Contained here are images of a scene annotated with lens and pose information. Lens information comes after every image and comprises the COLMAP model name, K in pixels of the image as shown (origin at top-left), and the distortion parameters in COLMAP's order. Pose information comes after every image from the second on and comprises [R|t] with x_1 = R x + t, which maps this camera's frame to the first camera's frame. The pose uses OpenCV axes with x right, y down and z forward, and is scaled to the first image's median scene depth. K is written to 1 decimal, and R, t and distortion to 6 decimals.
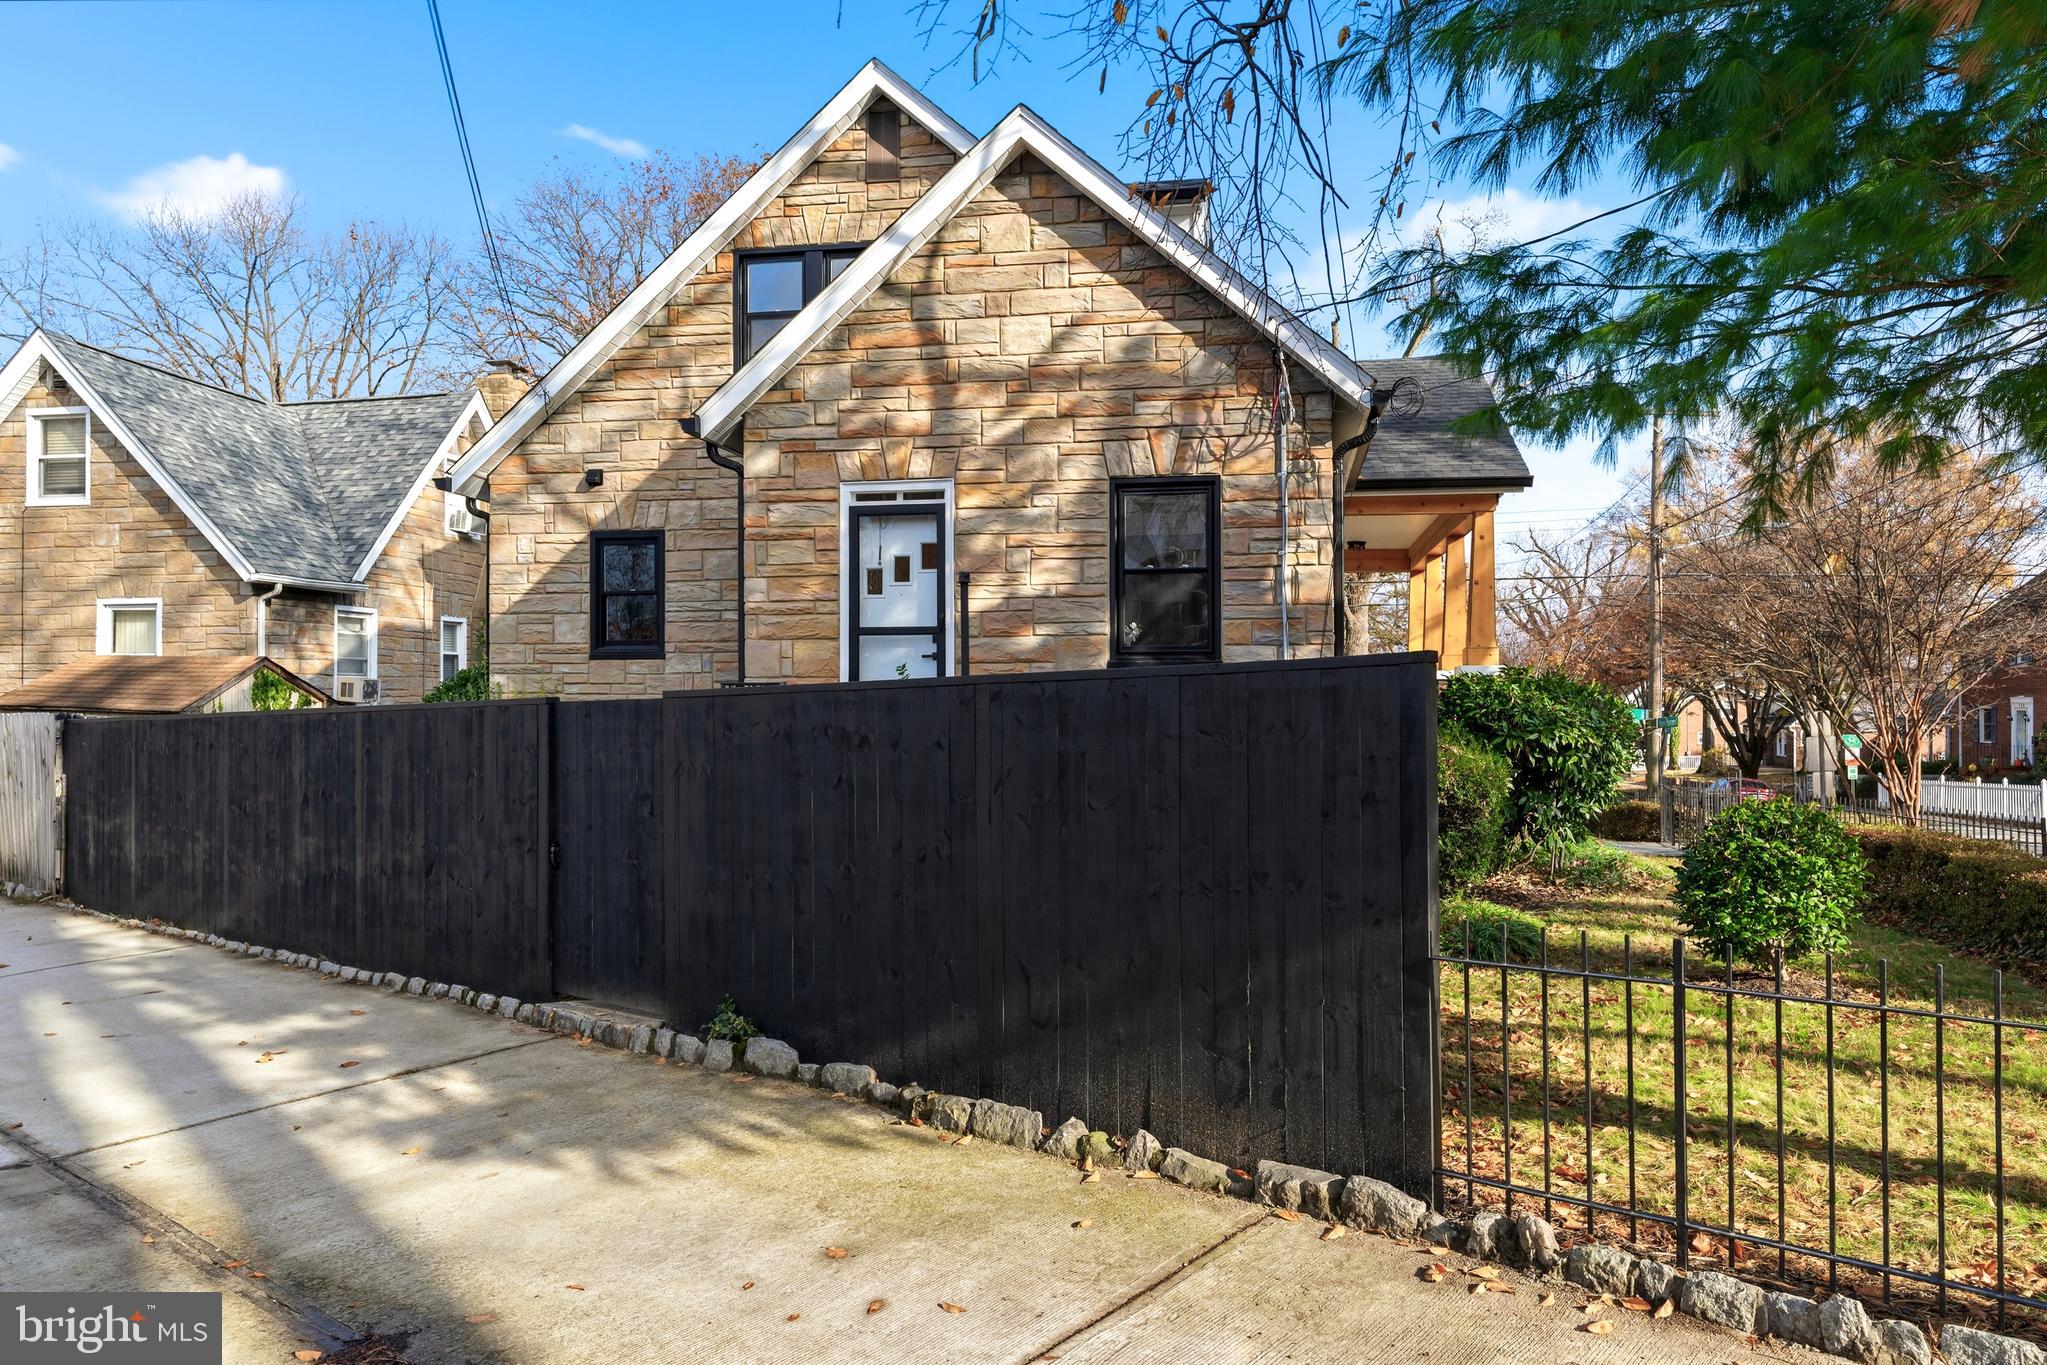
lens RADIAL K [[1468.0, 0, 1023.0], [0, 1468.0, 691.8], [0, 0, 1]] dist [-0.000637, 0.000188]
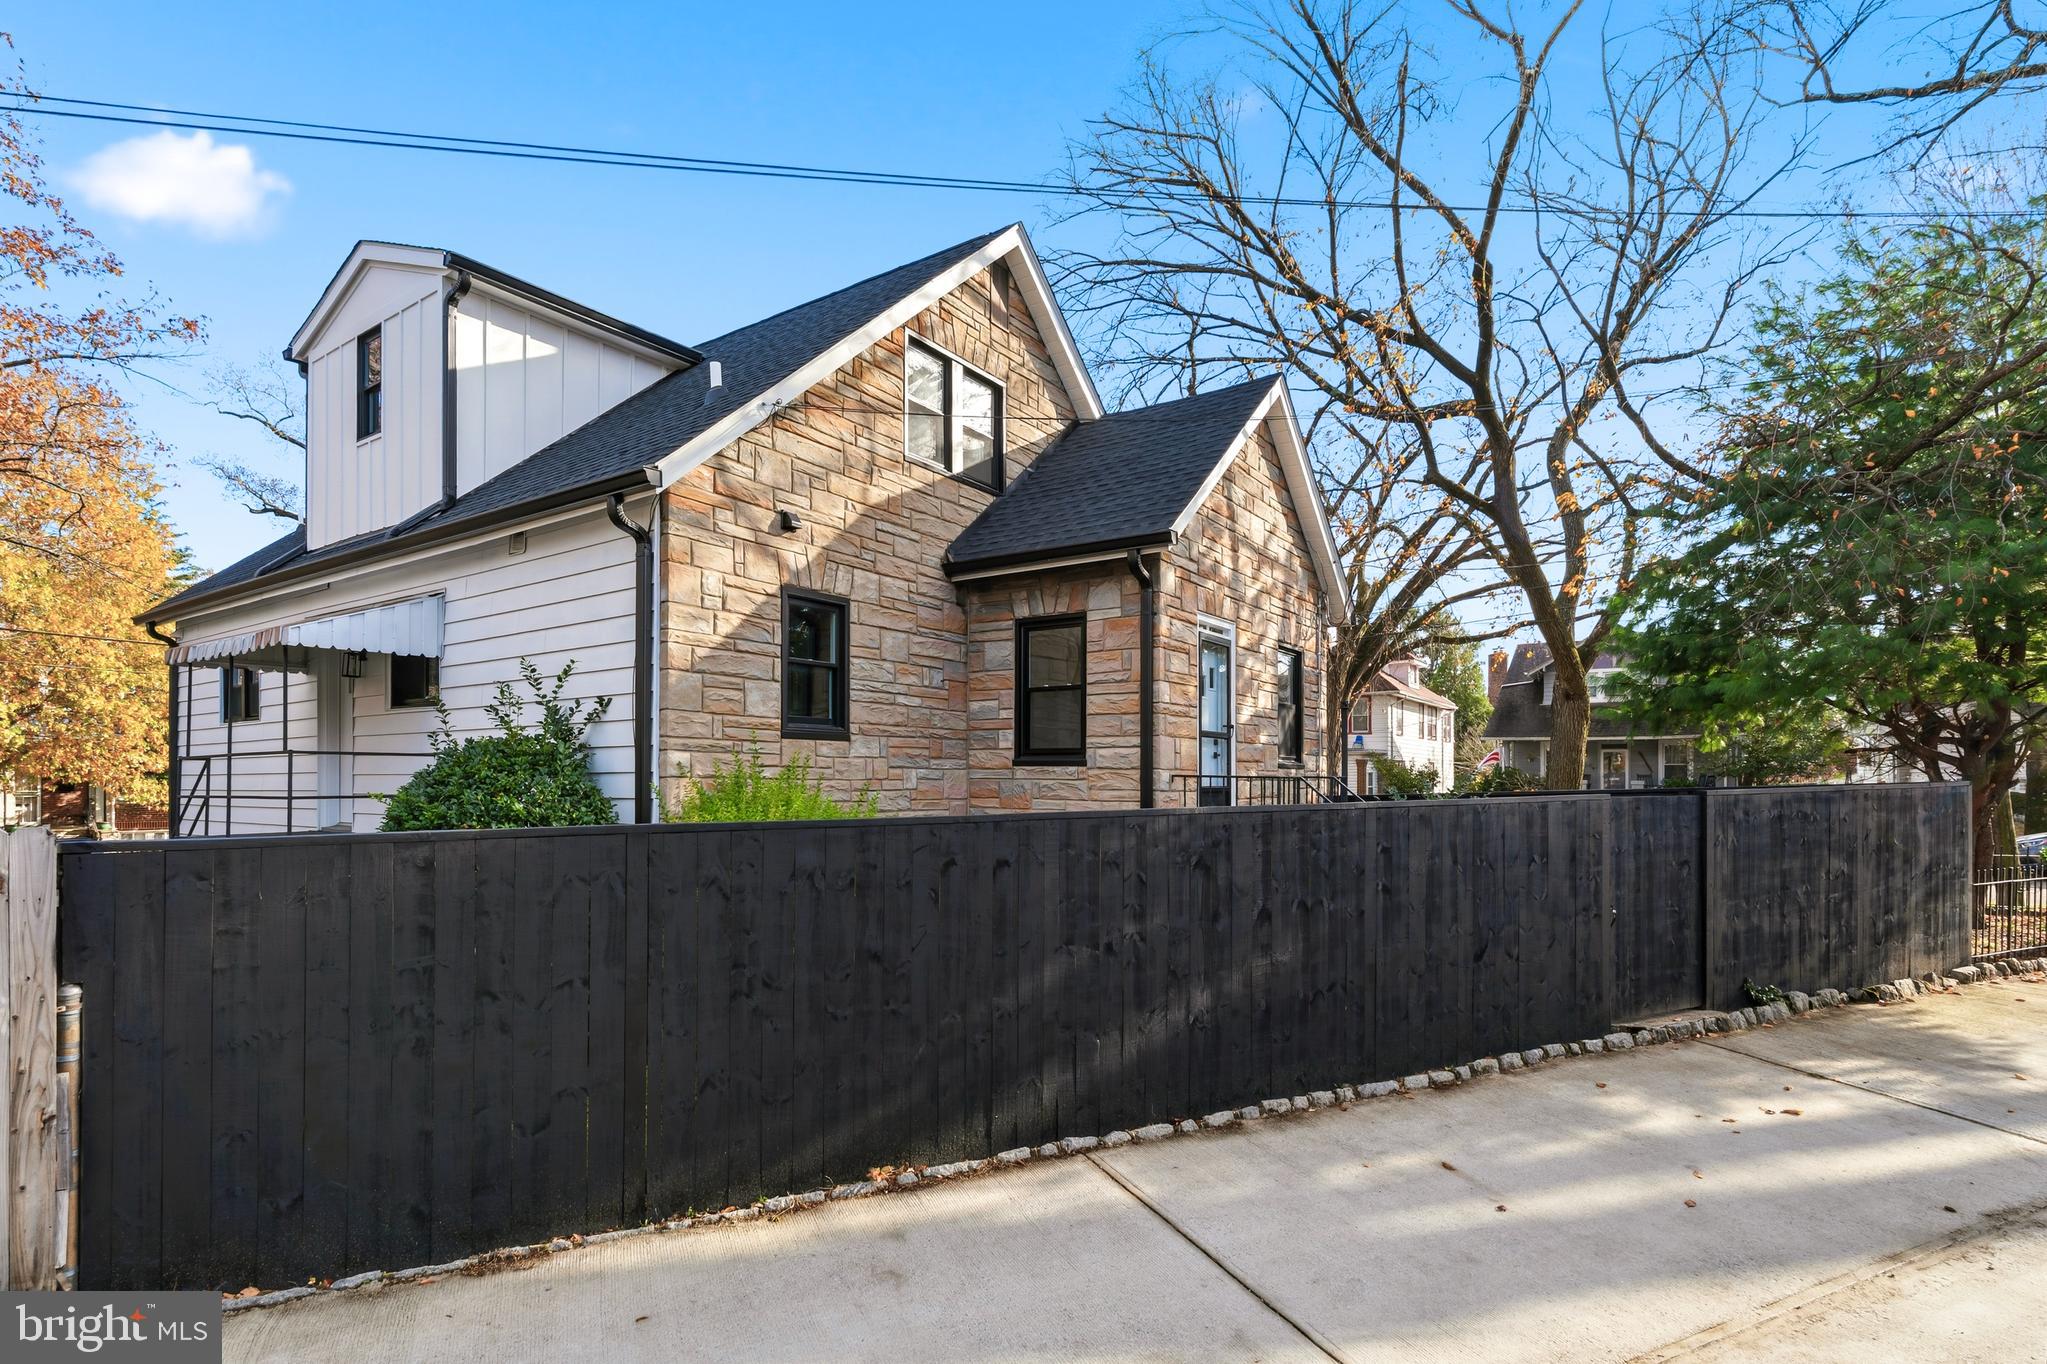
lens RADIAL K [[1010.5, 0, 1023.1], [0, 1010.5, 782.0], [0, 0, 1]] dist [-0.018357, -0.000698]
pose [[0.397722, 0.001694, 0.917504, -0.960776], [-0.016290, 0.999854, 0.005215, -0.002518], [-0.917361, -0.017020, 0.397692, 0.807888]]
